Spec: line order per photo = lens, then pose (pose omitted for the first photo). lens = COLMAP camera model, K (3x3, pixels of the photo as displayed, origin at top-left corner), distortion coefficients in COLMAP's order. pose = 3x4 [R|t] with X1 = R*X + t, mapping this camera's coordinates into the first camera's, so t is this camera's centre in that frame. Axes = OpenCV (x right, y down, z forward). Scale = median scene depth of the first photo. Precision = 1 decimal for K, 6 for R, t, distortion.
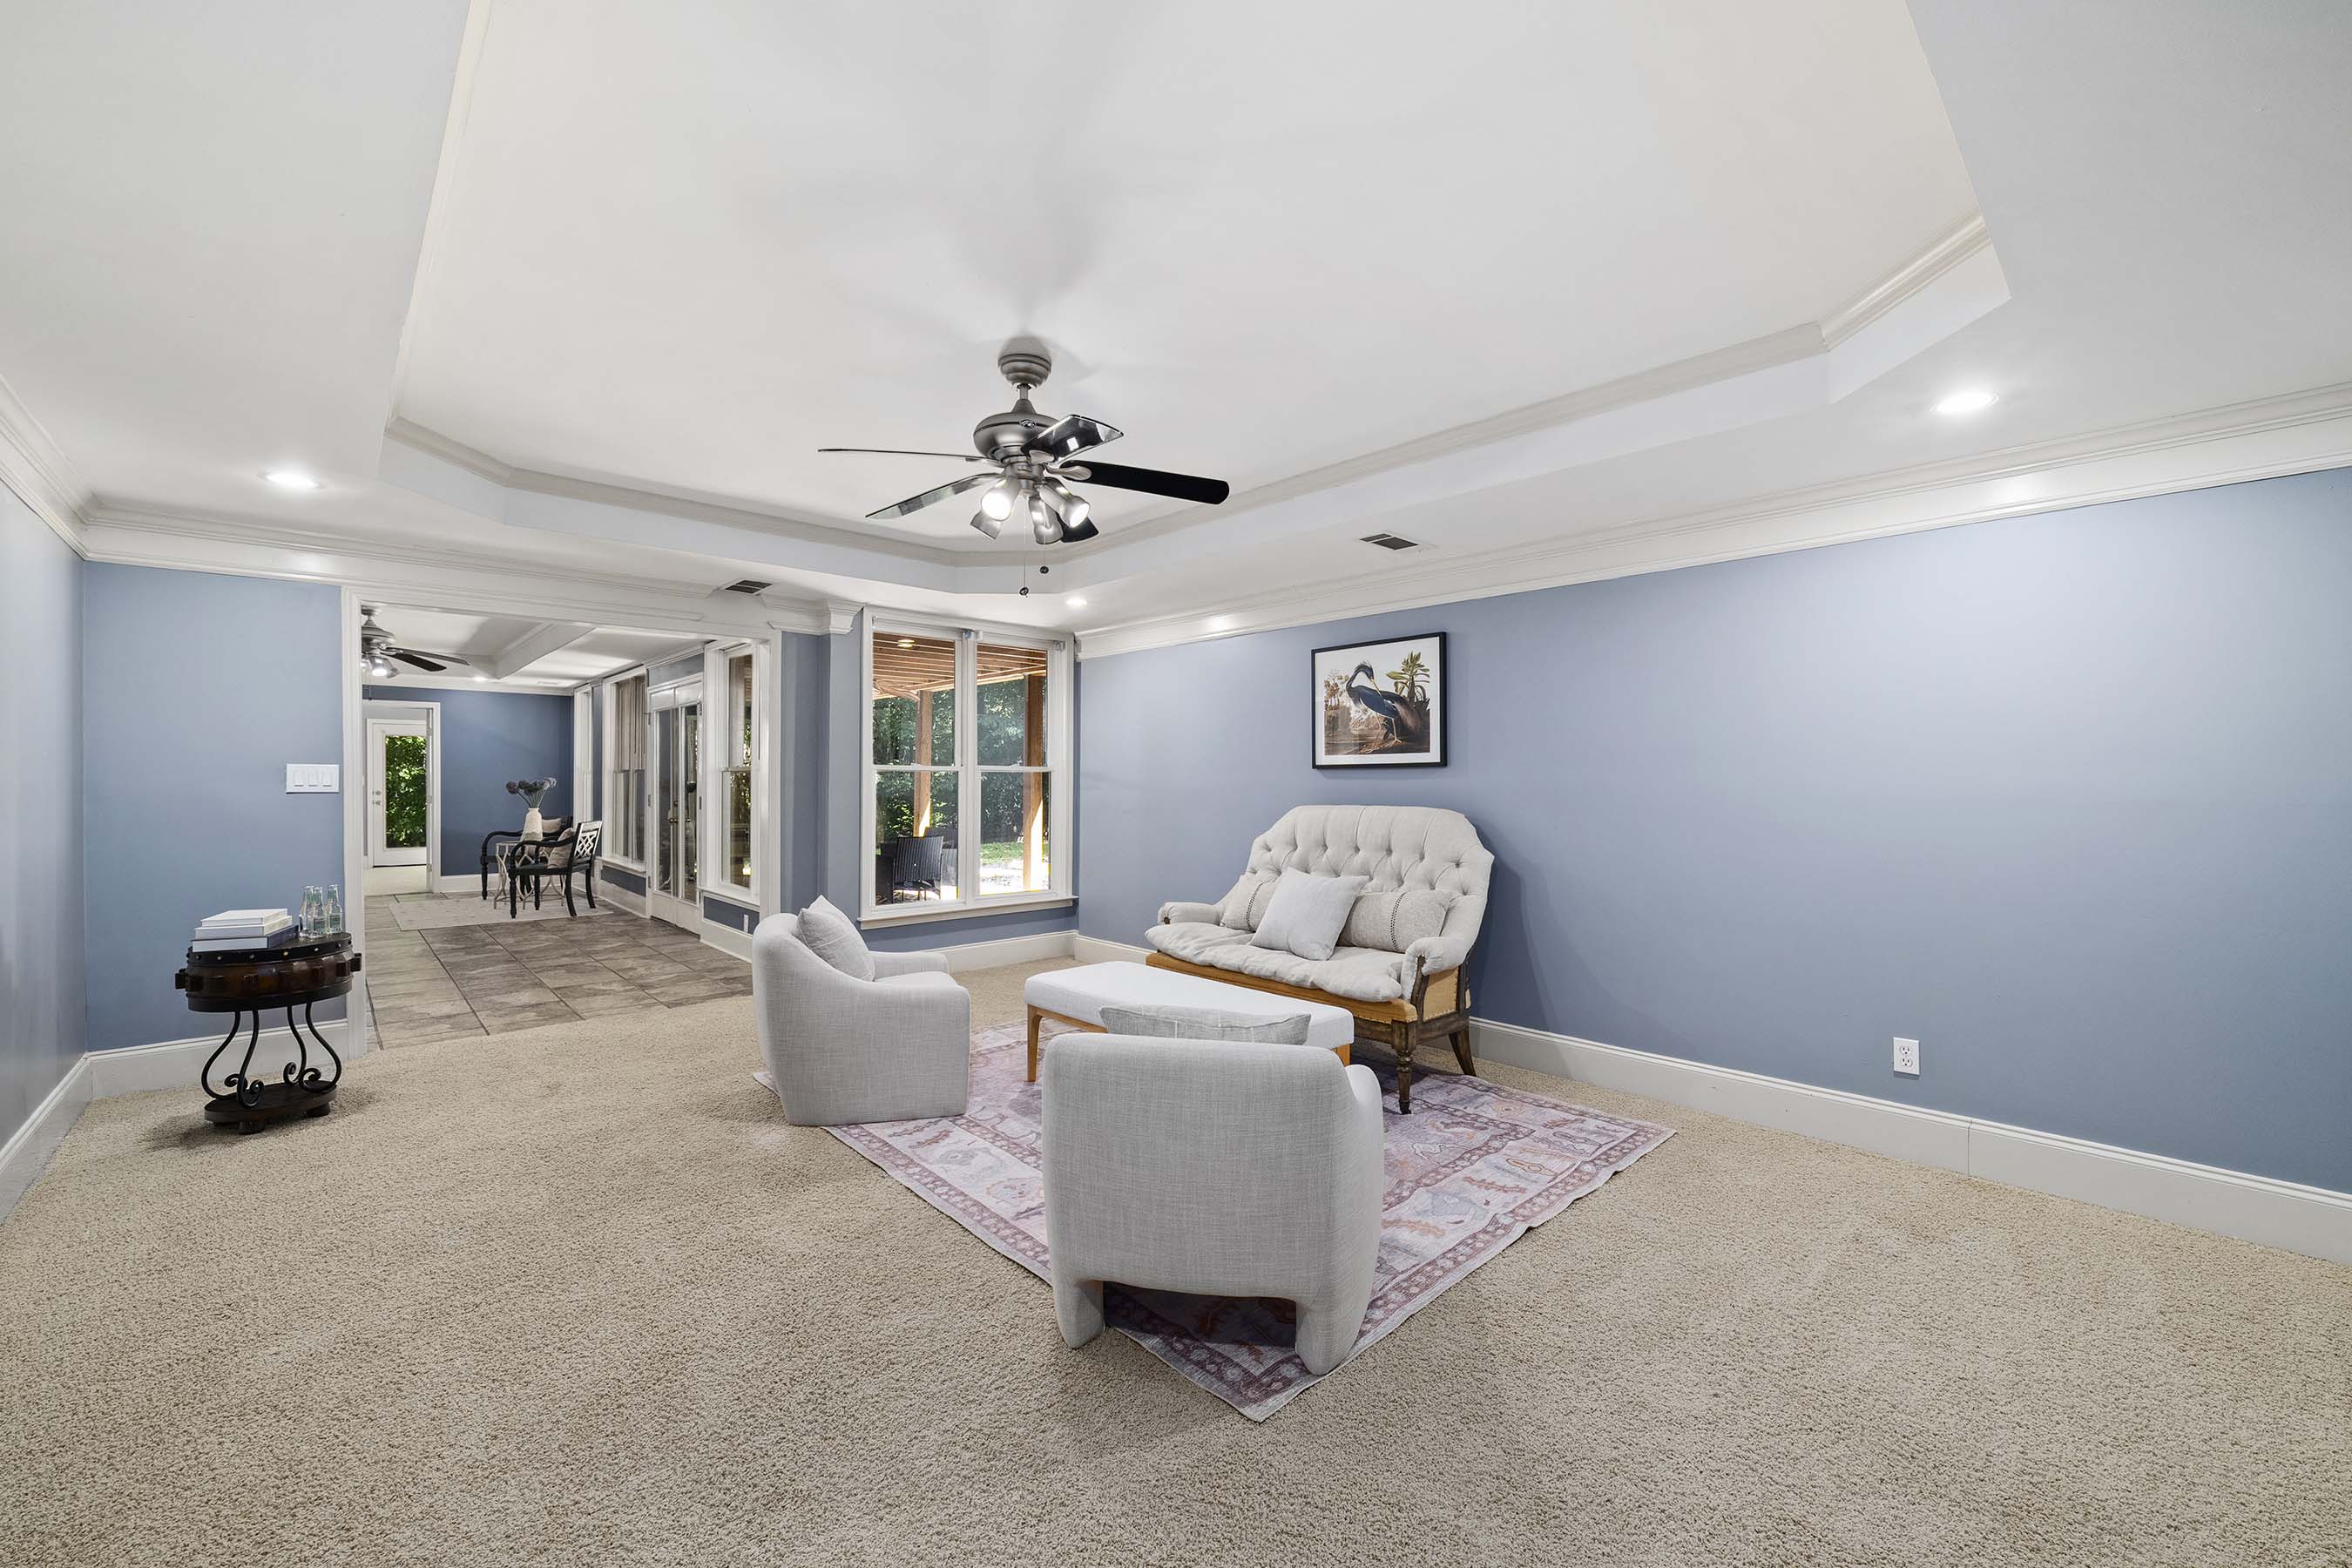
lens RADIAL K [[934.5, 0, 1176.0], [0, 934.5, 784.0], [0, 0, 1]] dist [-0.002173, -0.000131]
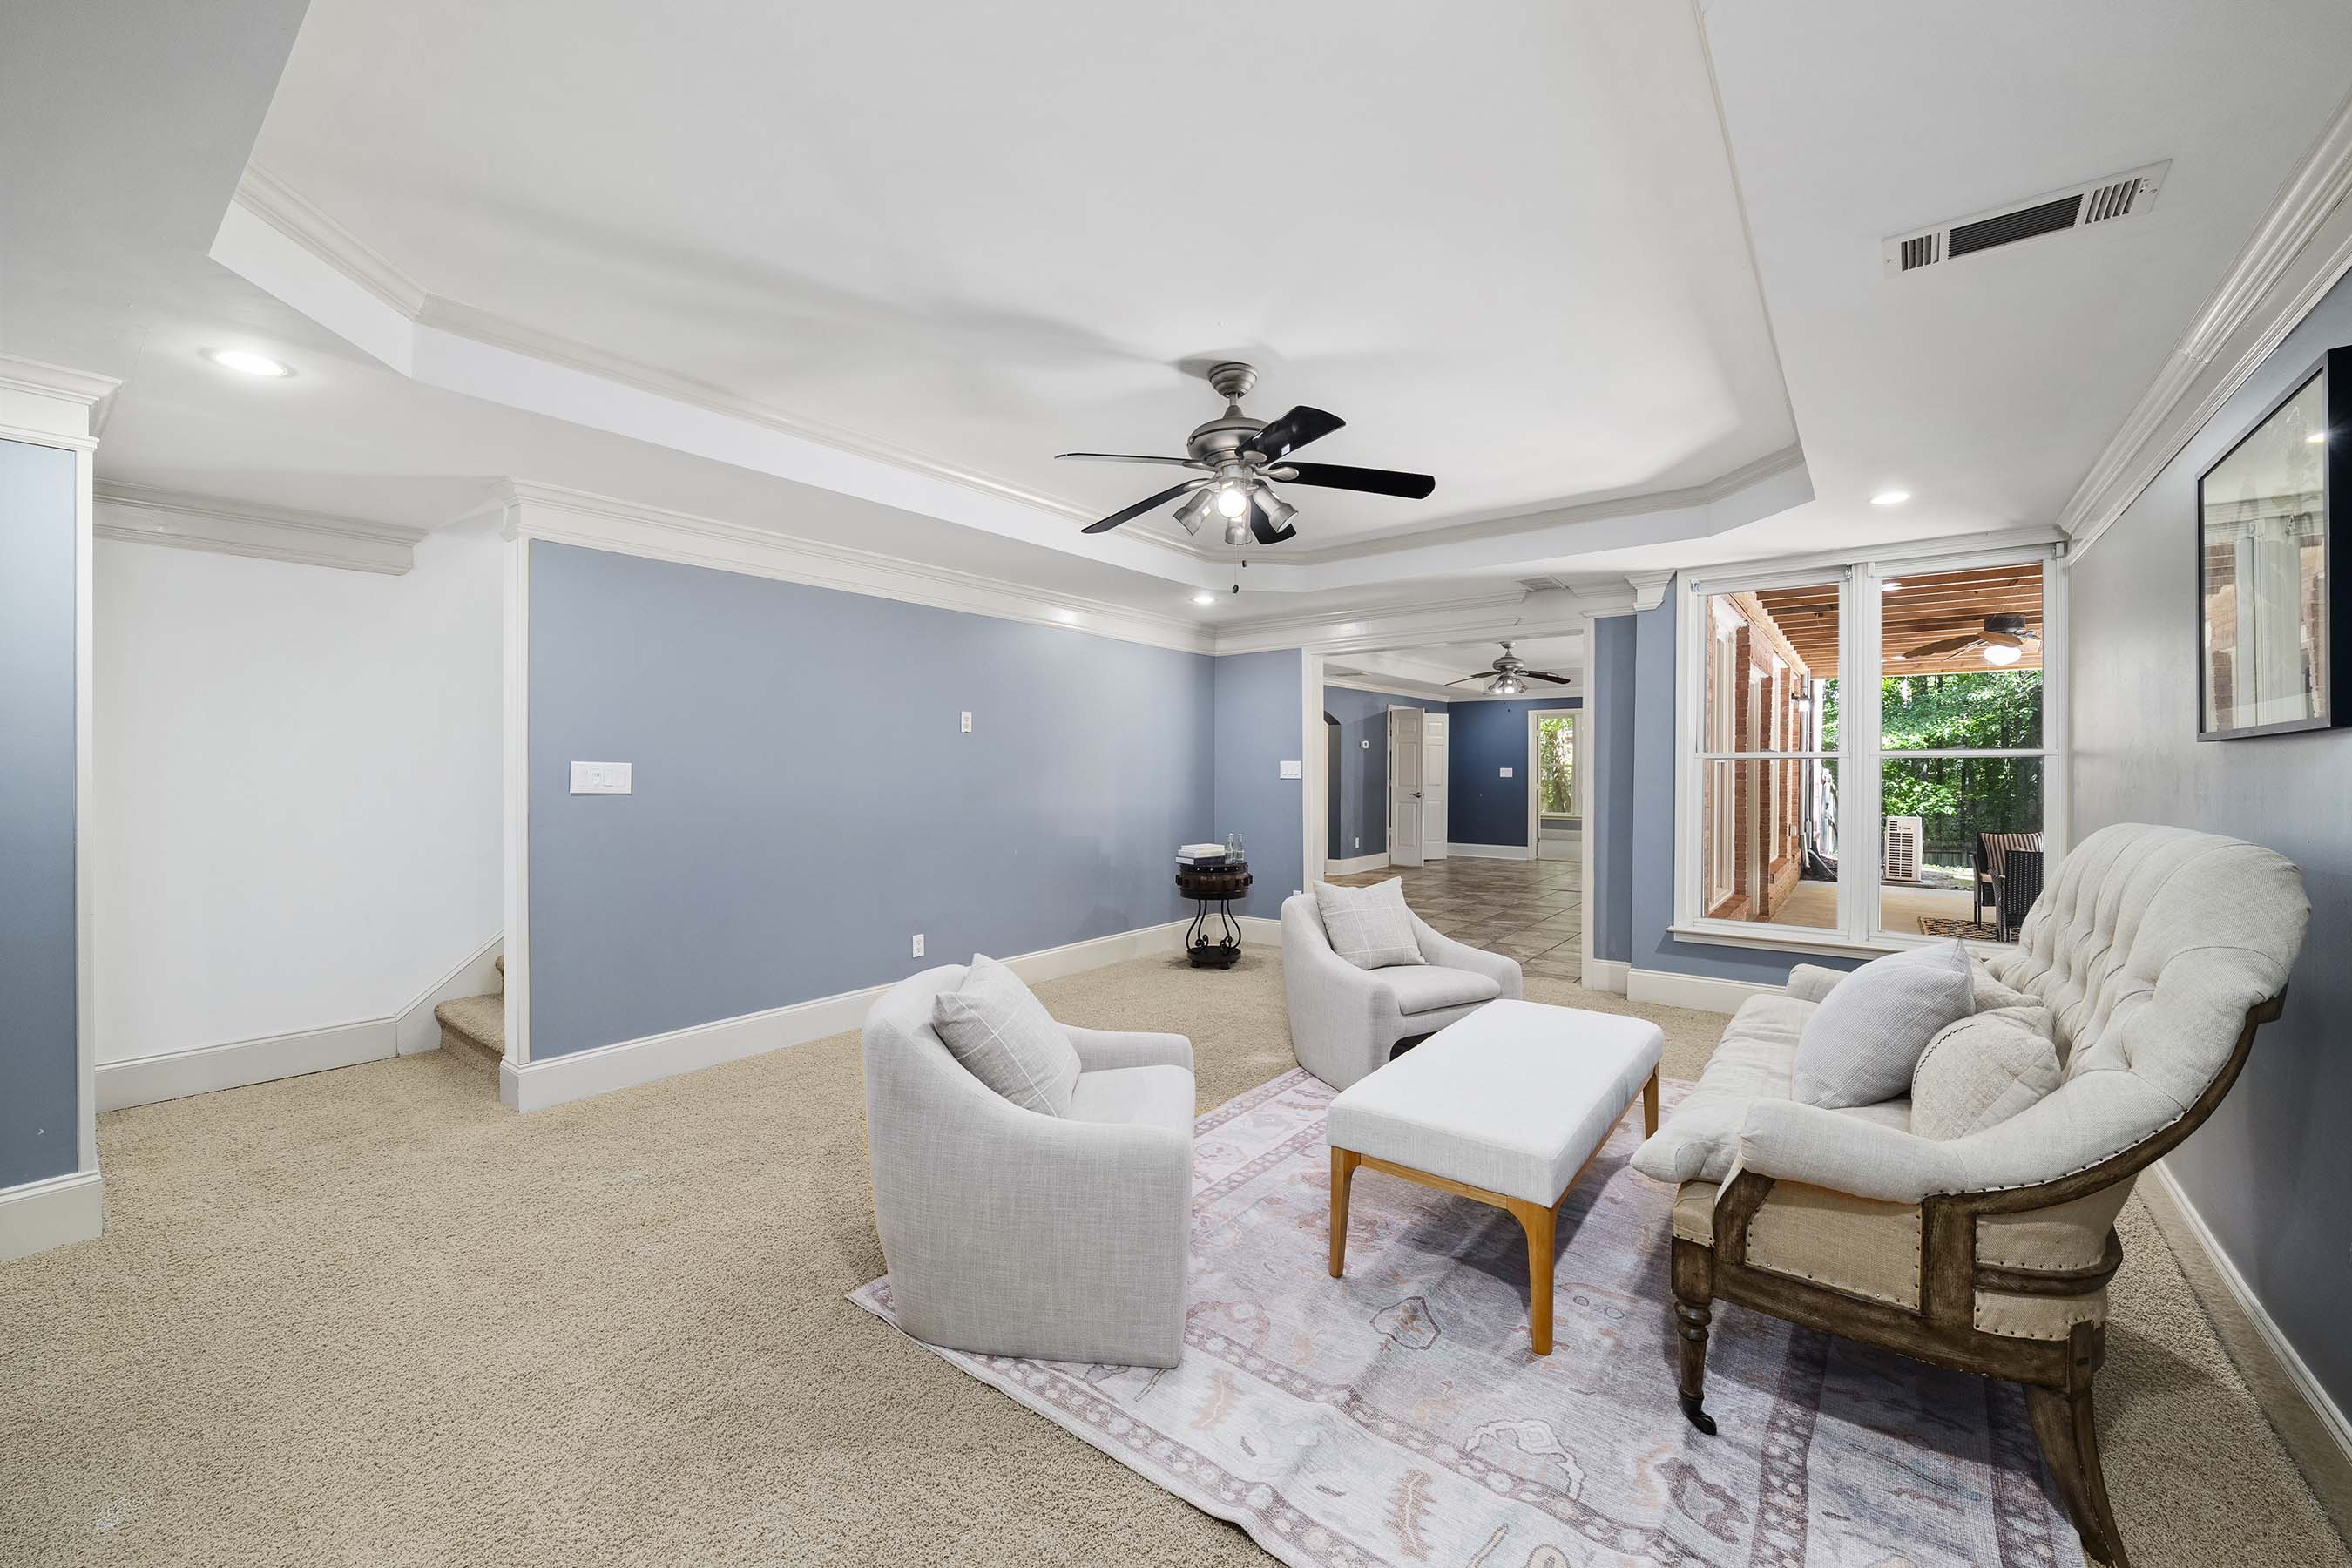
lens RADIAL K [[922.5, 0, 1193.6], [0, 922.5, 771.0], [0, 0, 1]] dist [0.000607, 0.000112]
pose [[0.168065, -0.002702, -0.985772, 0.727829], [-0.002574, 0.999992, -0.003180, 0.001070], [0.985773, 0.003072, 0.168057, 0.670120]]
